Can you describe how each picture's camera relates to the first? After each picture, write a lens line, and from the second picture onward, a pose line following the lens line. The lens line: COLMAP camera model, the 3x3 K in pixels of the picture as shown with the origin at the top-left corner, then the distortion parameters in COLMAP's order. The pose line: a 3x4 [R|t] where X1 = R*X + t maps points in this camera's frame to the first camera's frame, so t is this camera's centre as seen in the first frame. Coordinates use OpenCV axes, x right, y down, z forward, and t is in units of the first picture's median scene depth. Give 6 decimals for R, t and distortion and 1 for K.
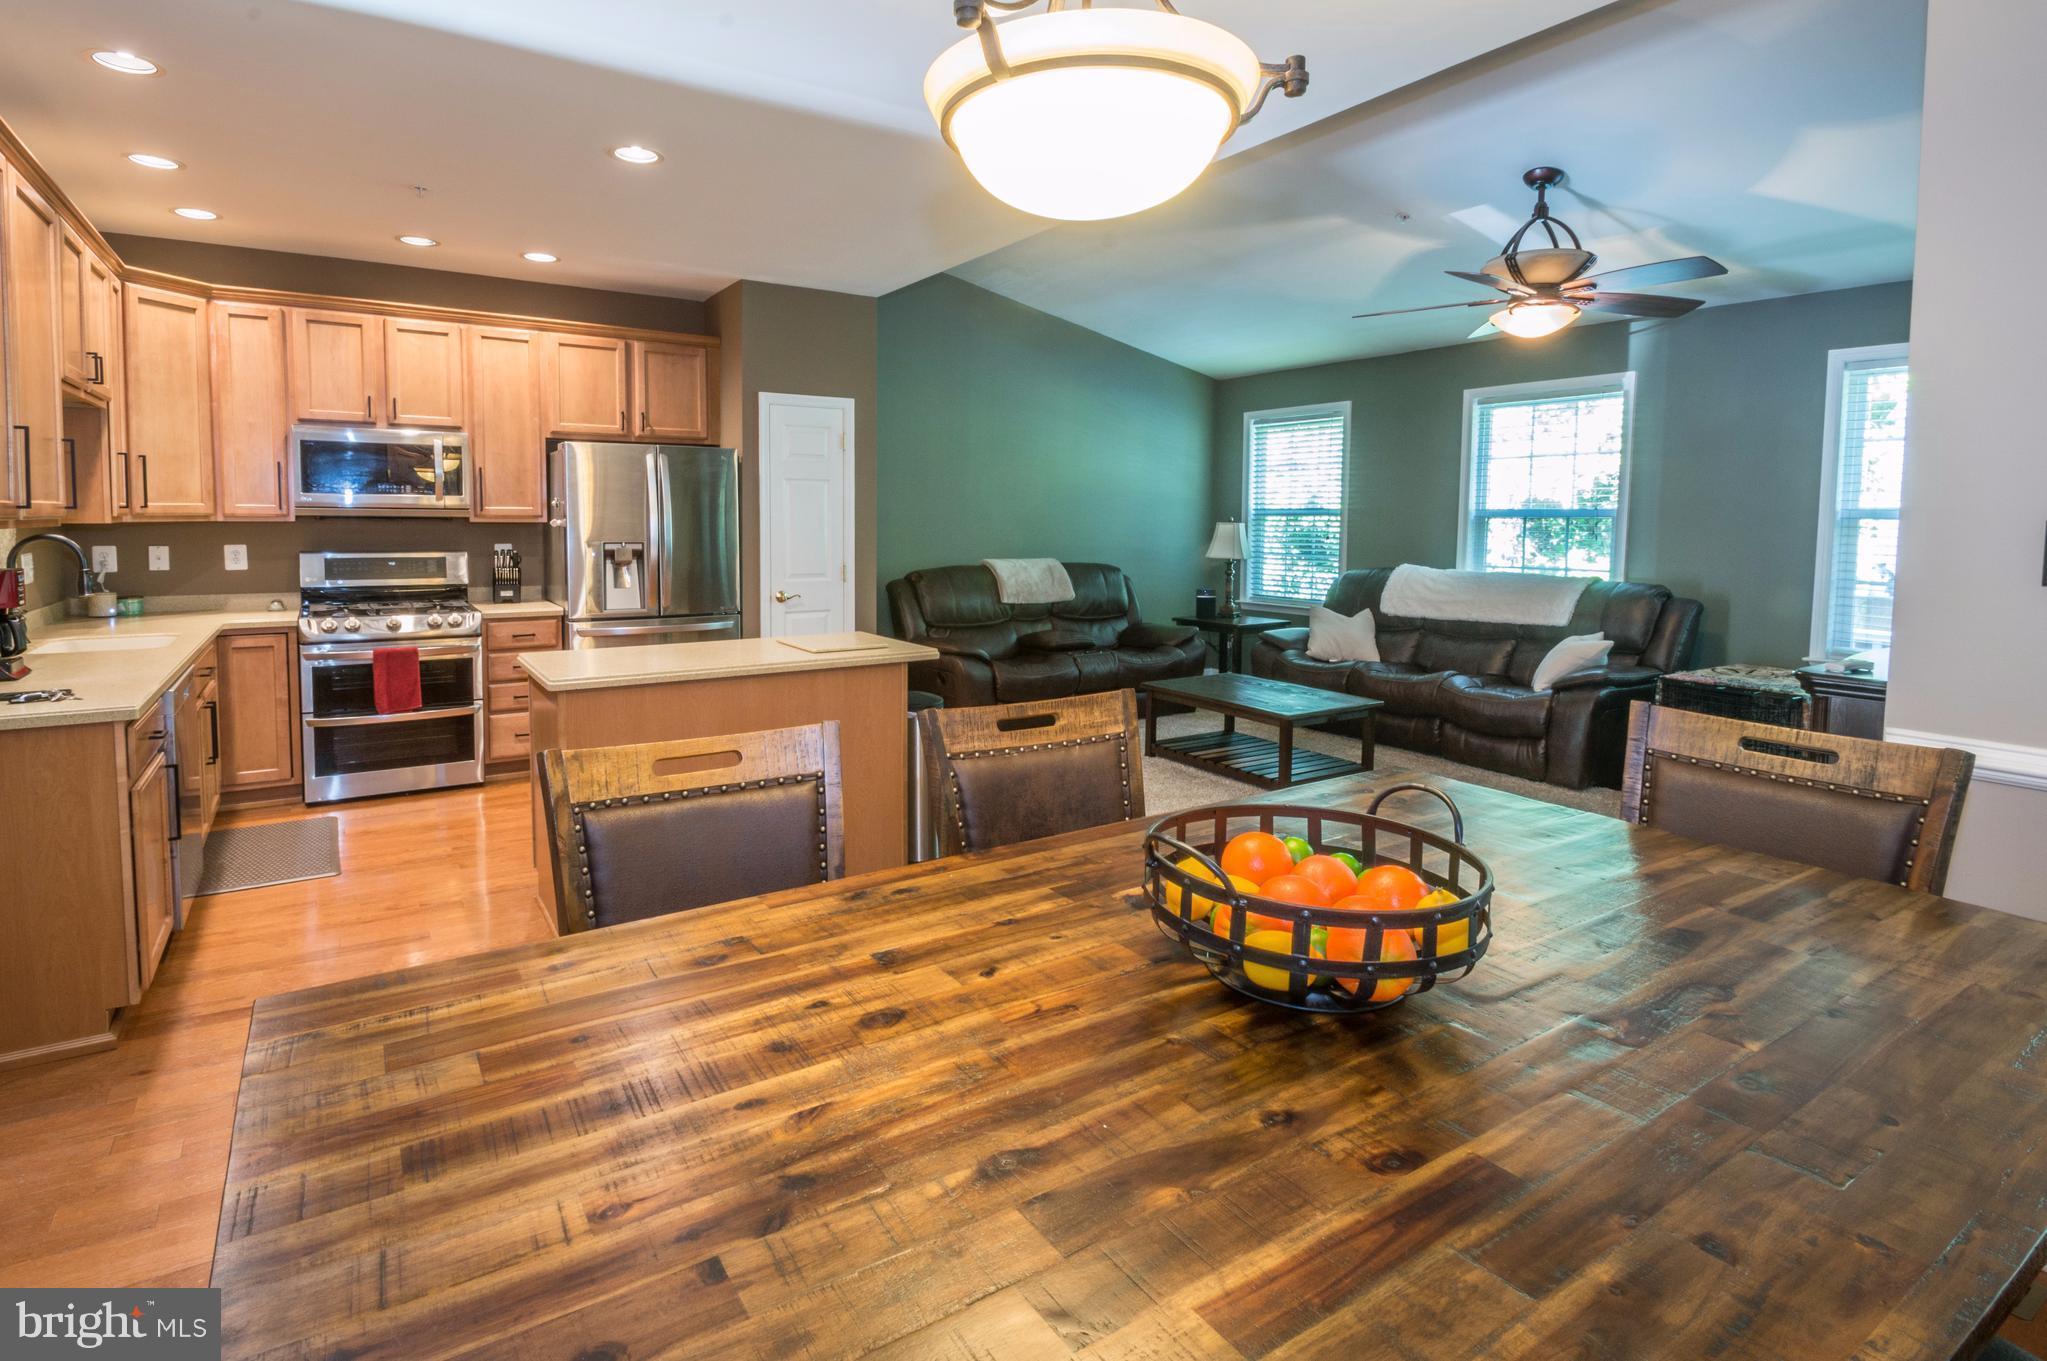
lens RADIAL K [[998.9, 0, 909.2], [0, 998.9, 573.8], [0, 0, 1]] dist [-0.010091, -0.007071]
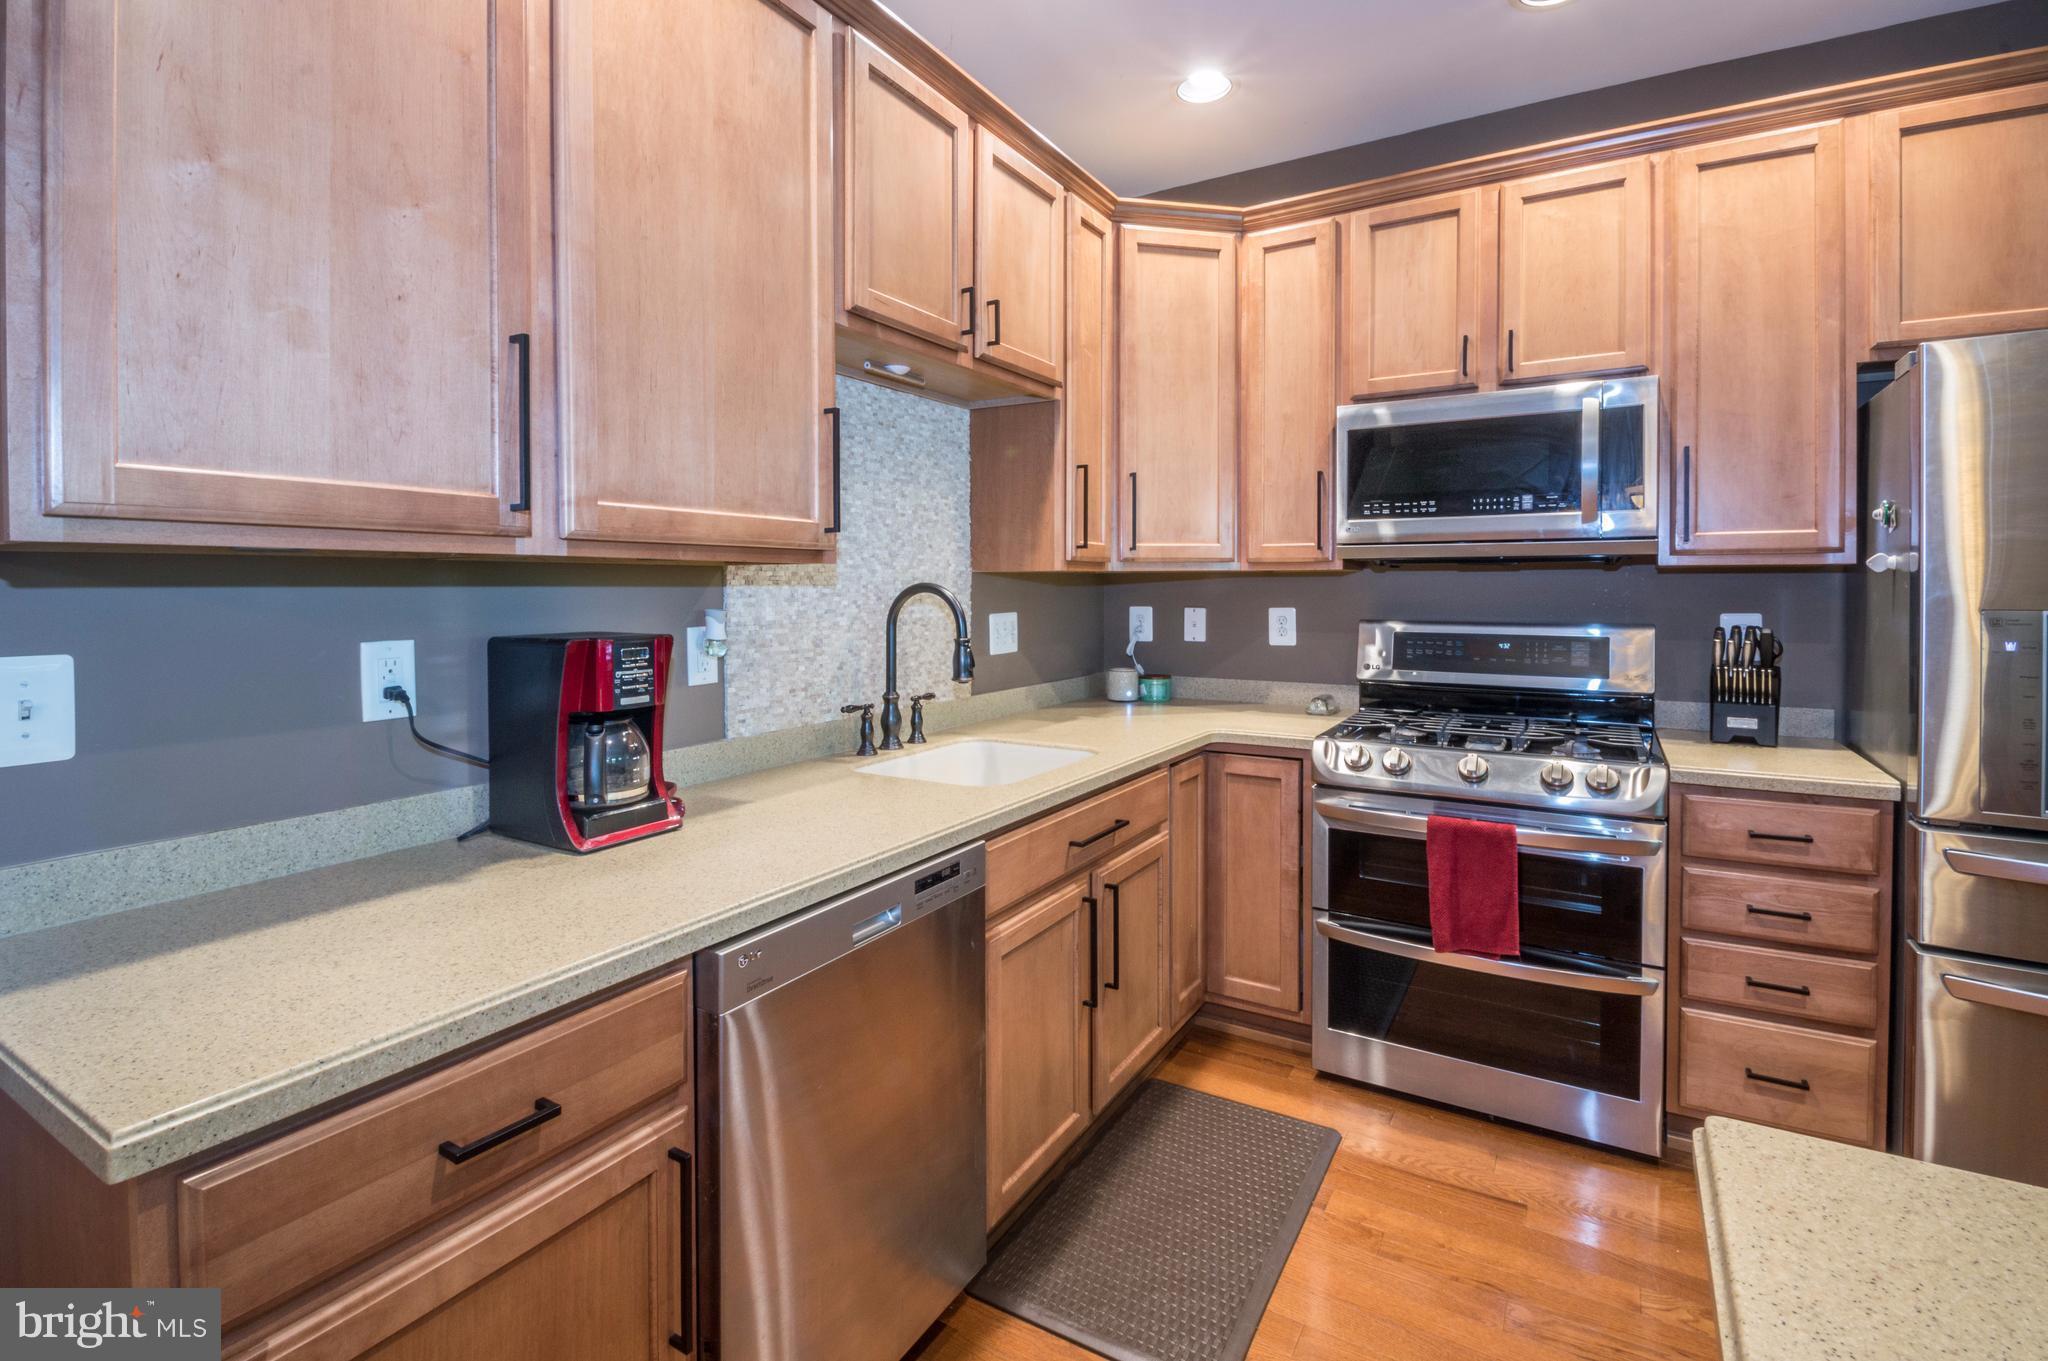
lens RADIAL K [[924.2, 0, 1081.7], [0, 924.2, 617.5], [0, 0, 1]] dist [-0.000856, -0.007188]
pose [[0.516820, 0.020796, -0.855842, -0.202874], [-0.042949, 0.999076, -0.001659, -0.014705], [0.855016, 0.037615, 0.517235, 0.530001]]
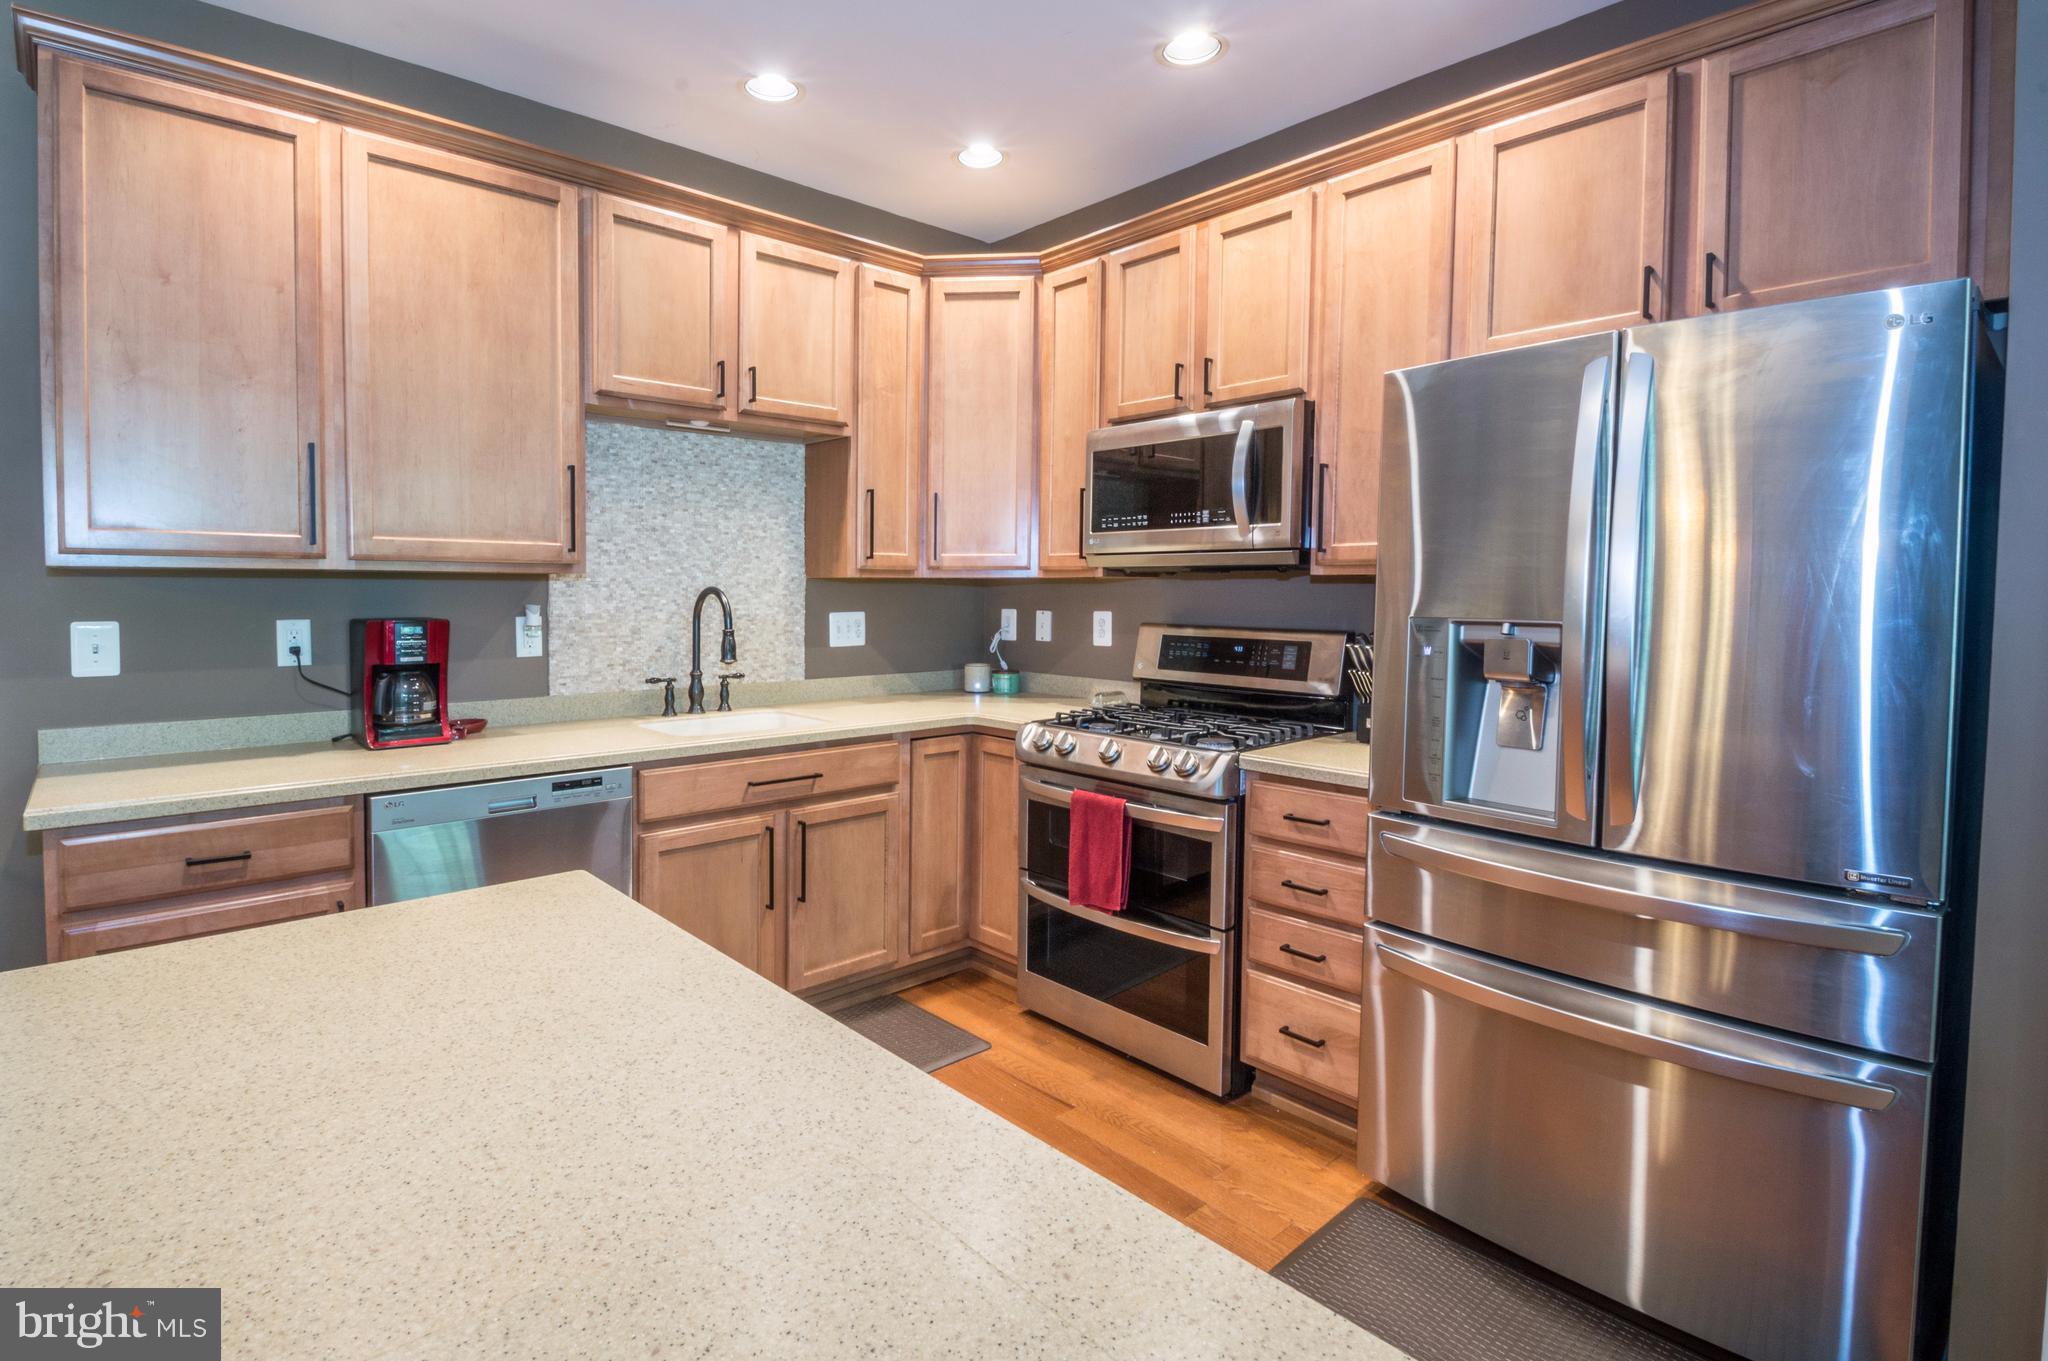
lens RADIAL K [[999.4, 0, 1029.8], [0, 999.4, 648.7], [0, 0, 1]] dist [-0.010091, -0.007071]
pose [[0.235286, 0.050366, -0.970620, 0.020838], [-0.058010, 0.997604, 0.037704, -0.024783], [0.970194, 0.047434, 0.237644, 0.730395]]
